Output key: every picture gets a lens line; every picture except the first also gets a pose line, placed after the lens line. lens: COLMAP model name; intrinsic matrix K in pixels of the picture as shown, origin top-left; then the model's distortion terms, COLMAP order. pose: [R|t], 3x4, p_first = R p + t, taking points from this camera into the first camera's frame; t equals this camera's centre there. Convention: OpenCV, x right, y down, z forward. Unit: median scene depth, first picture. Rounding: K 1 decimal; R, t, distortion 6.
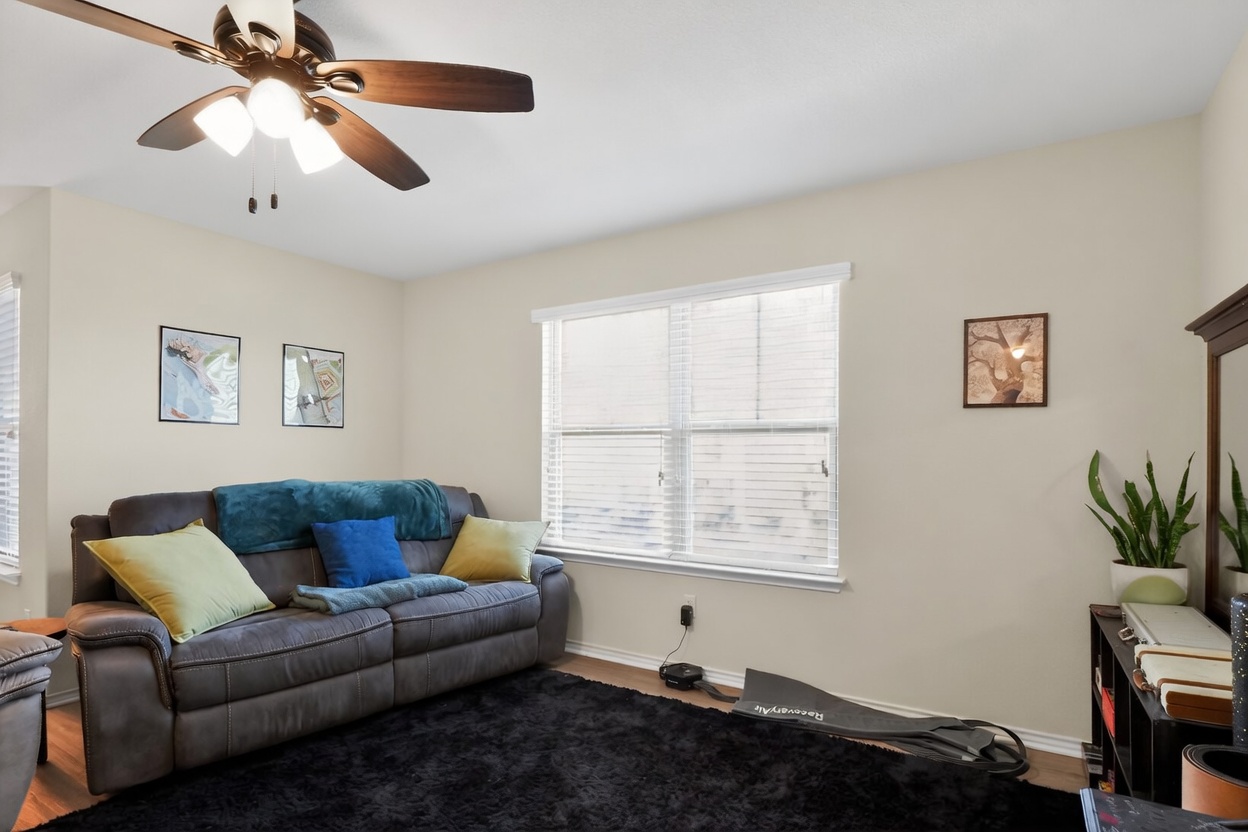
lens RADIAL K [[620.1, 0, 634.1], [0, 620.1, 449.6], [0, 0, 1]] dist [-0.002288, -0.001448]
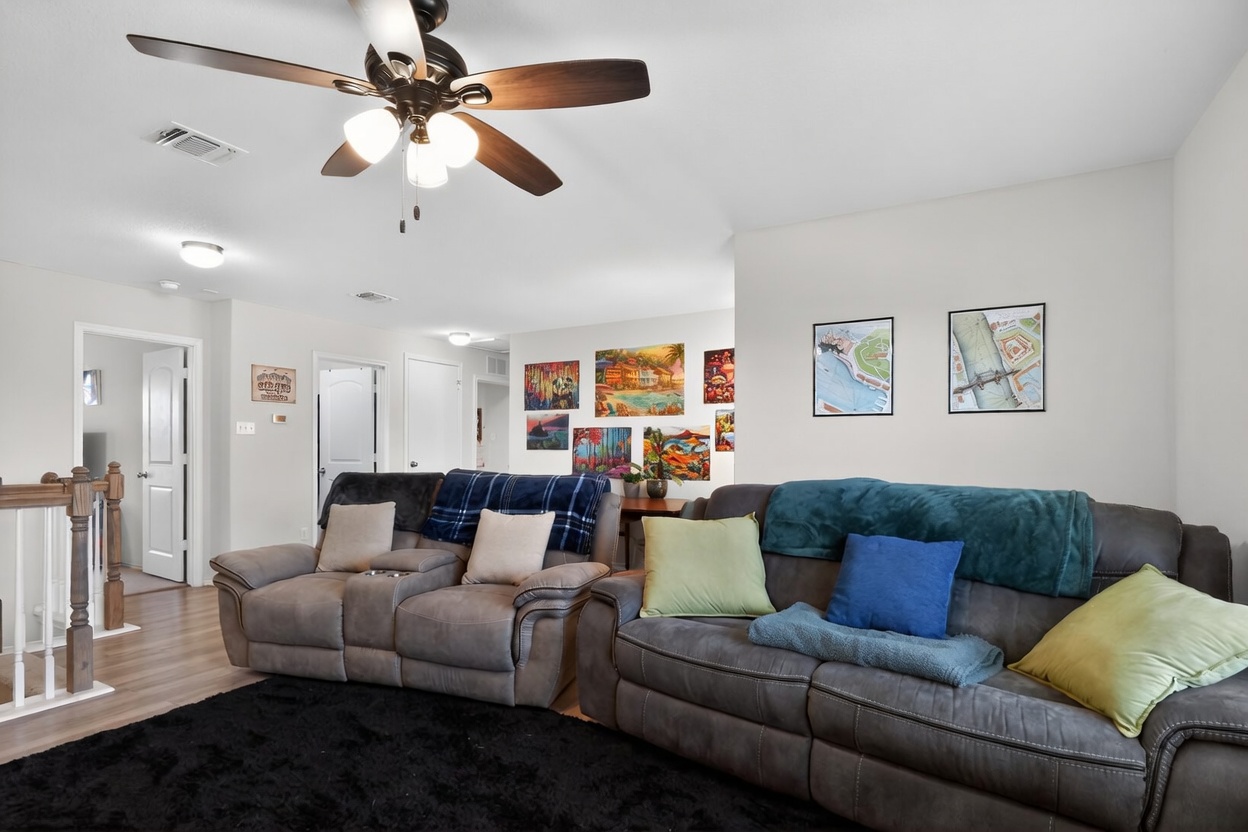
lens RADIAL K [[620.1, 0, 634.1], [0, 620.1, 449.6], [0, 0, 1]] dist [-0.002288, -0.001448]
pose [[0.060924, 0.001132, -0.998142, 0.271292], [0.003610, 0.999993, 0.001354, 0.008031], [0.998136, -0.003686, 0.060920, 0.670819]]
